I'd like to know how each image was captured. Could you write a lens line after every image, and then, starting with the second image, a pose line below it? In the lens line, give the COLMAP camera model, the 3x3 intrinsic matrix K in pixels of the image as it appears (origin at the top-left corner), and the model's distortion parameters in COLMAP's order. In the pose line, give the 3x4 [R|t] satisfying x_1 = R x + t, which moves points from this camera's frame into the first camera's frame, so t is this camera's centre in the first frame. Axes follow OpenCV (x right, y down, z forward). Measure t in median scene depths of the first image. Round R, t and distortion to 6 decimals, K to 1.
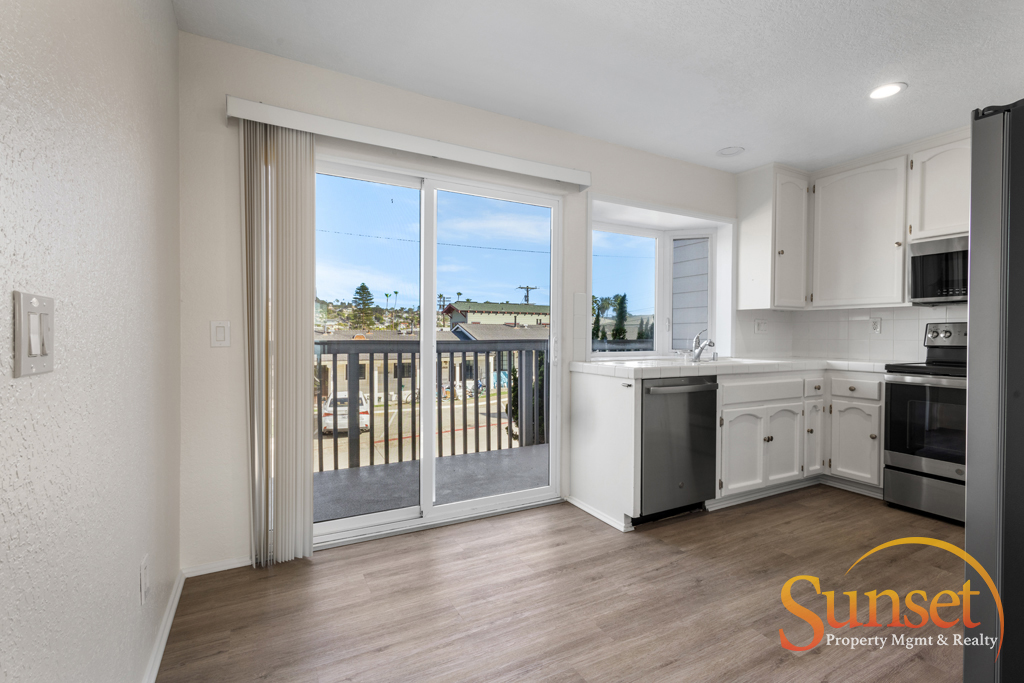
lens RADIAL K [[467.8, 0, 511.9], [0, 467.8, 340.6], [0, 0, 1]] dist [0.010458, -0.000066]
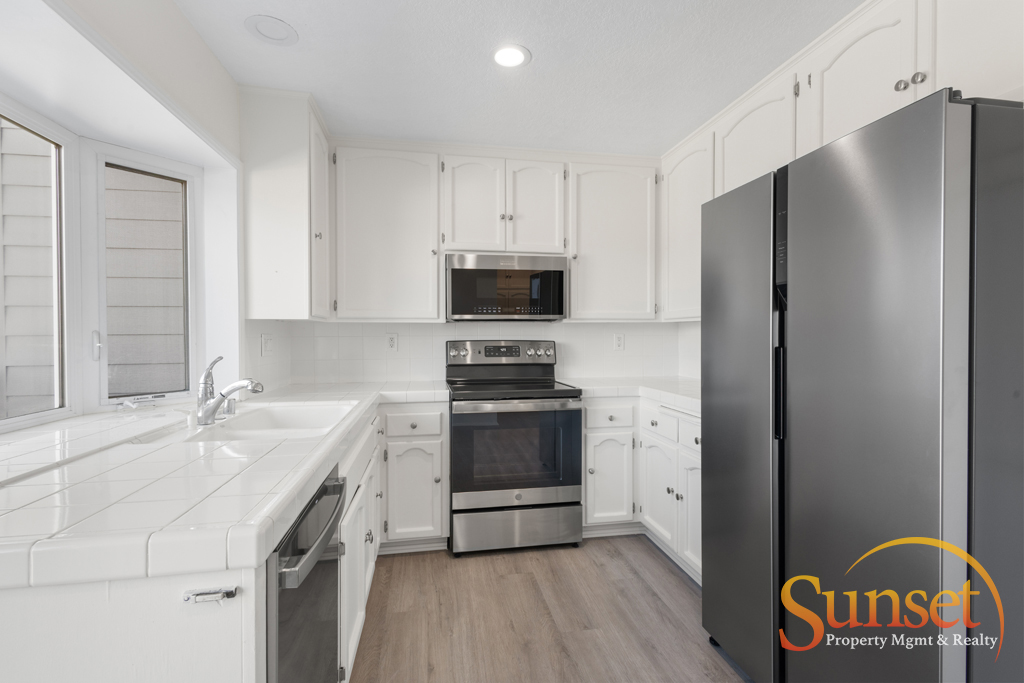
lens RADIAL K [[467.8, 0, 513.2], [0, 467.8, 340.2], [0, 0, 1]] dist [0.010458, -0.000066]
pose [[0.308422, -0.017958, 0.951080, 0.026388], [0.017216, 0.999763, 0.013294, -0.048849], [-0.951094, 0.012273, 0.308658, 0.592900]]
